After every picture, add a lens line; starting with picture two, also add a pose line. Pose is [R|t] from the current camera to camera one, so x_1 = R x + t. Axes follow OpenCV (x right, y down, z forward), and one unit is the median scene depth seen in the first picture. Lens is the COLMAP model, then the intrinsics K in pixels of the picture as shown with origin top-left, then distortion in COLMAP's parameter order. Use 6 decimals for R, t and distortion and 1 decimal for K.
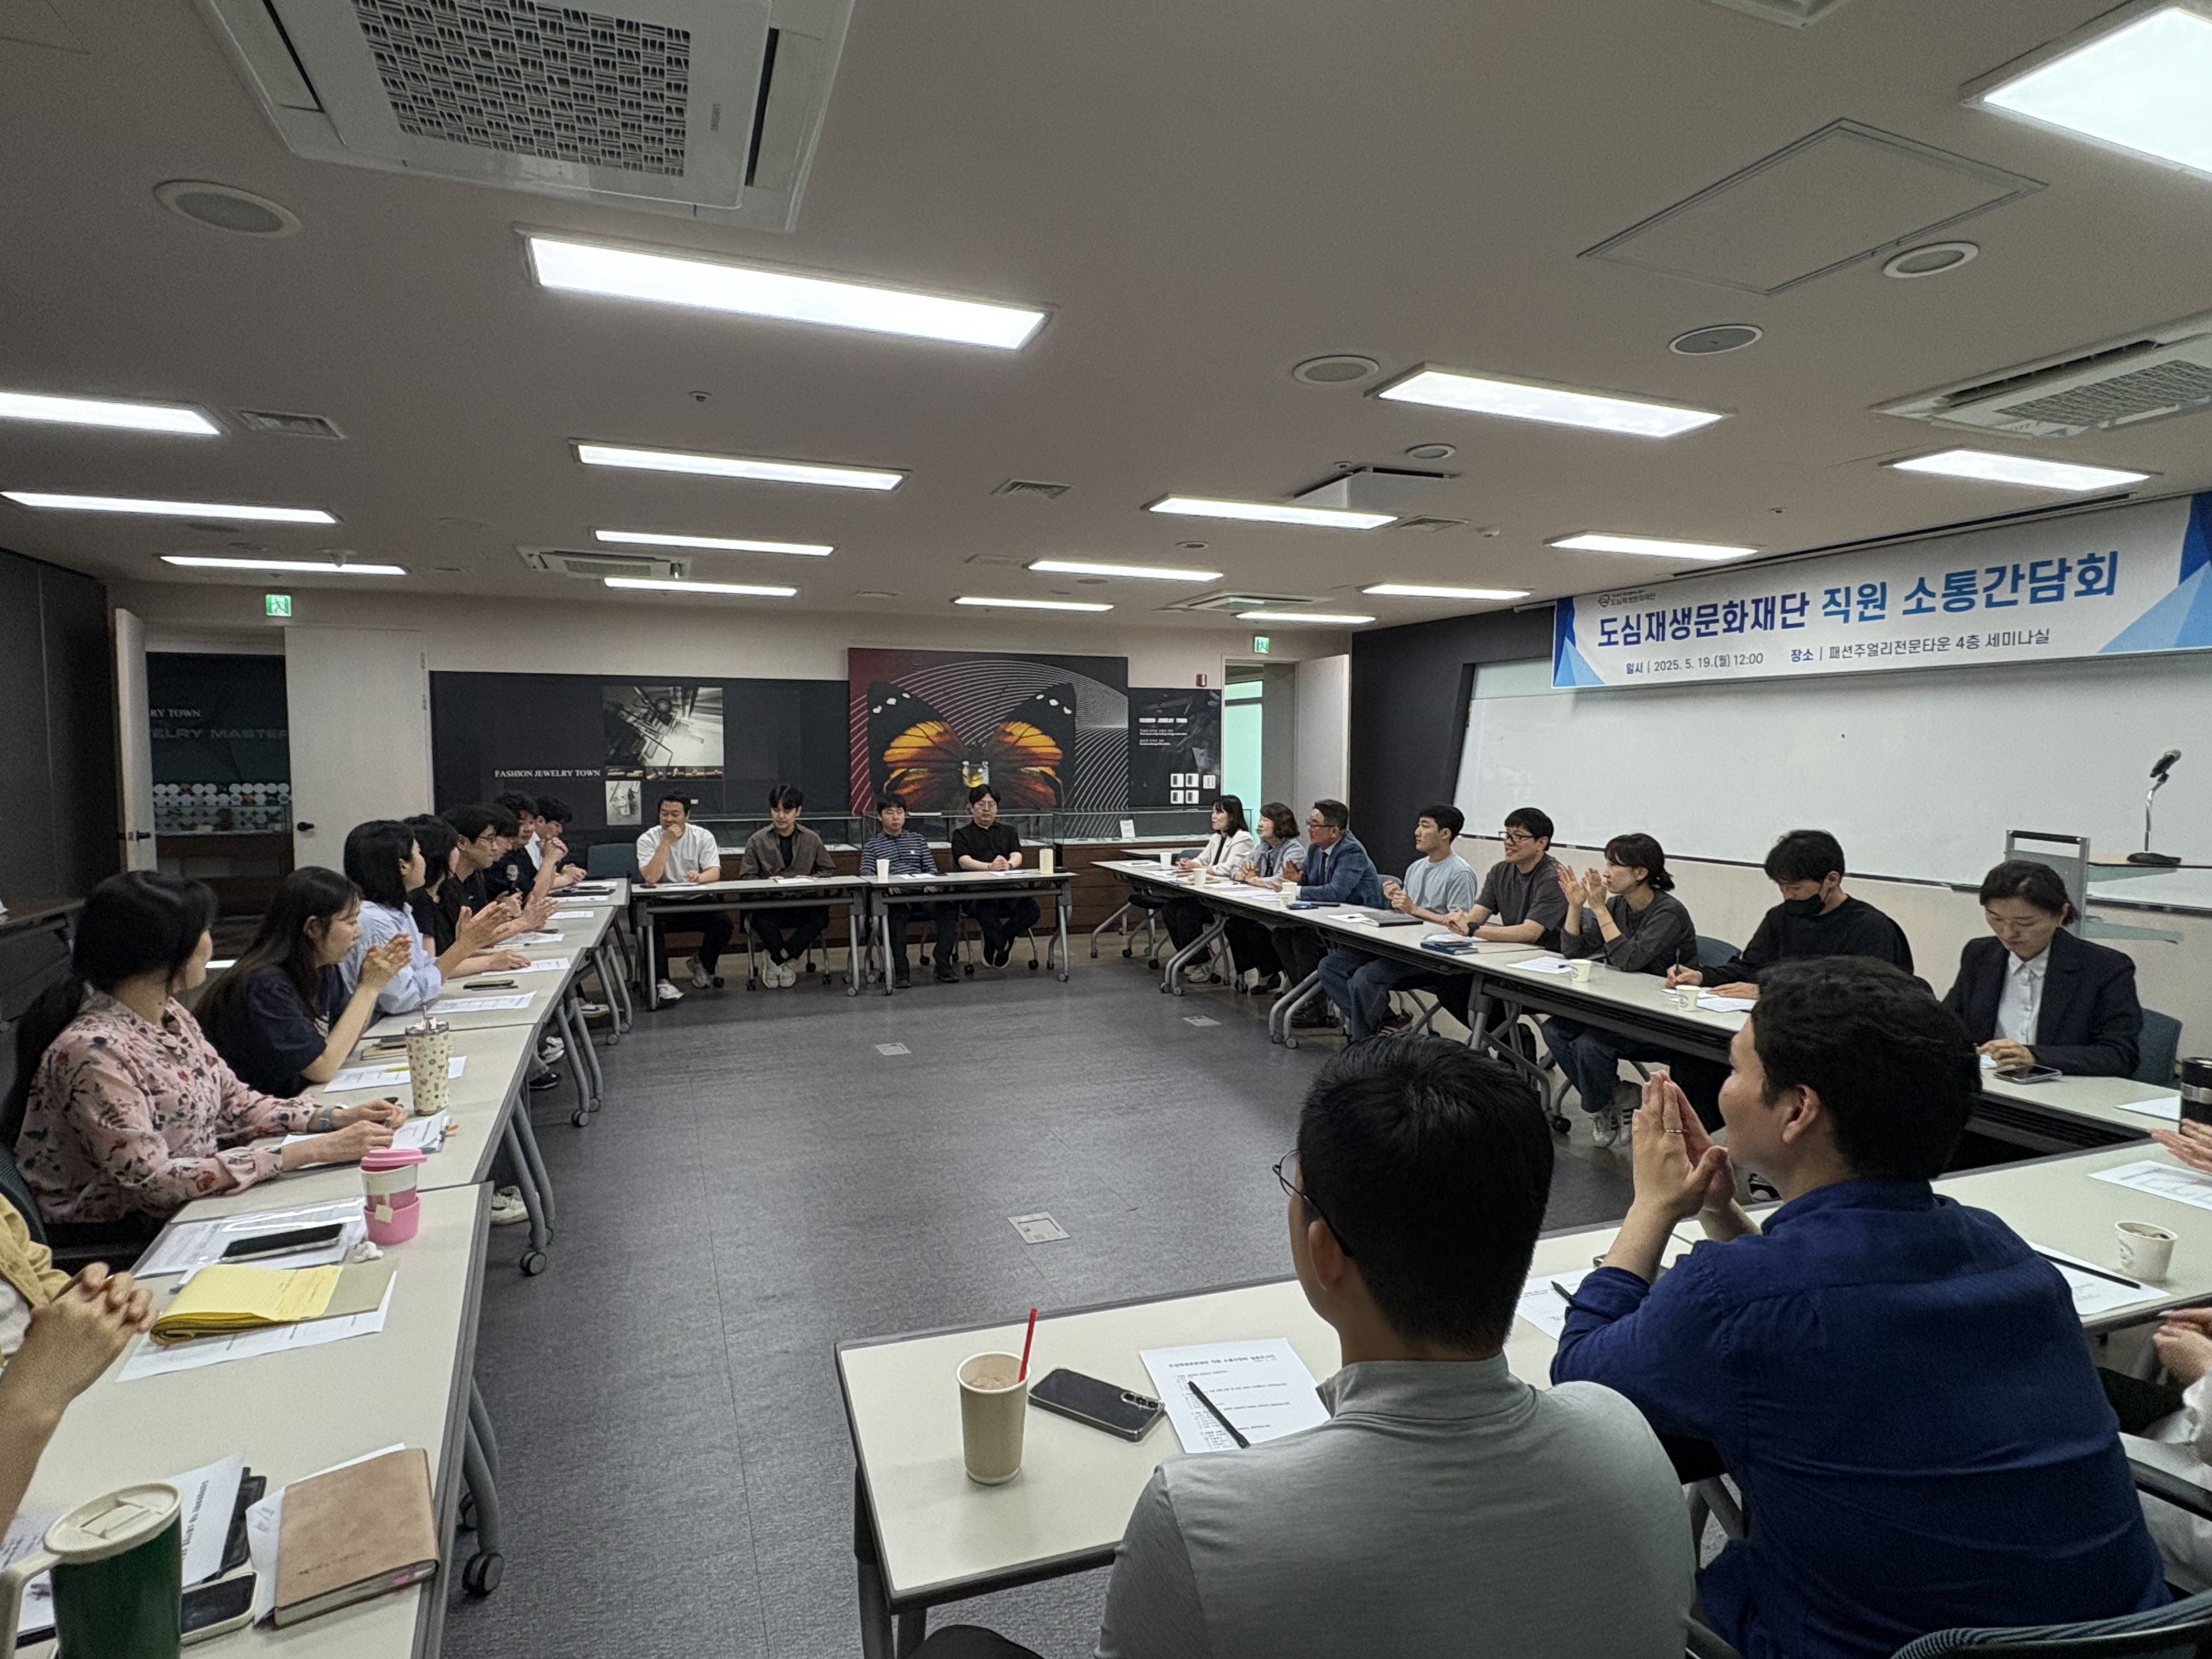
lens RADIAL K [[1128.4, 0, 1087.8], [0, 1128.4, 833.8], [0, 0, 1]] dist [-0.002914, 0.000150]
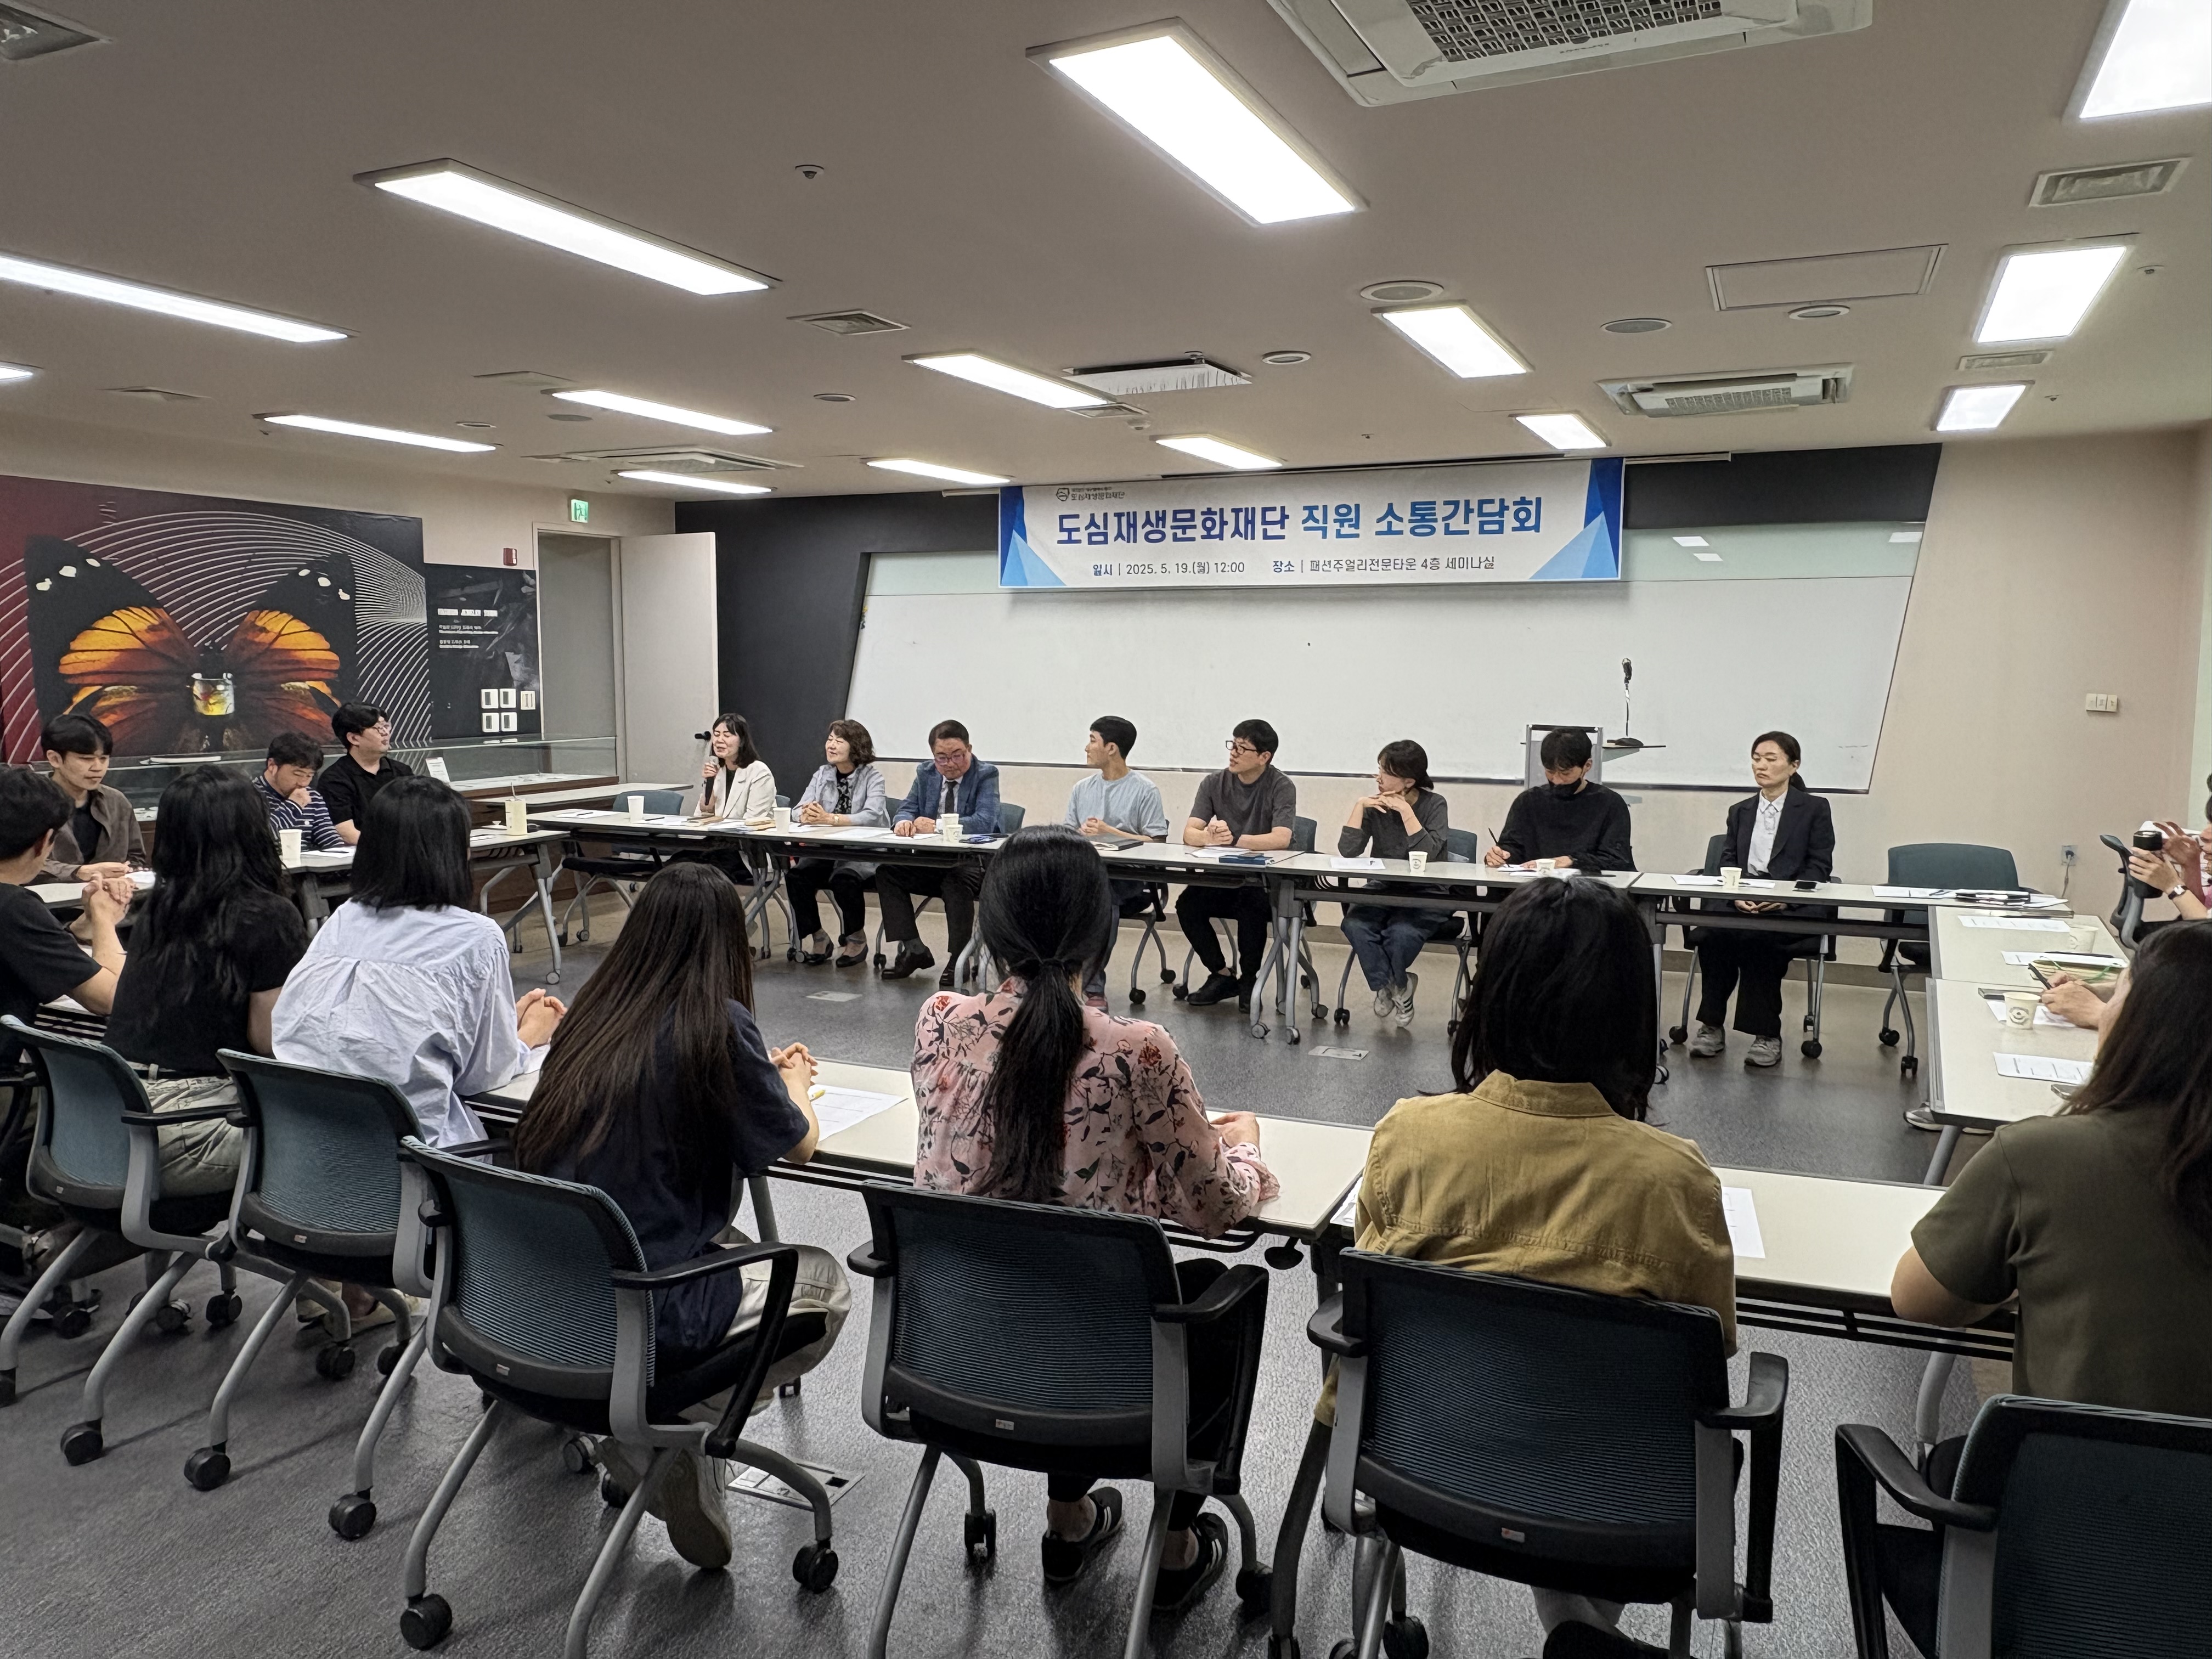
lens RADIAL K [[1522.2, 0, 1090.1], [0, 1522.2, 816.7], [0, 0, 1]] dist [-0.012180, 0.007363]
pose [[0.734016, -0.069646, 0.675552, -0.400396], [0.047222, 0.997554, 0.051533, -0.007149], [-0.677489, -0.005925, 0.735509, 0.071244]]
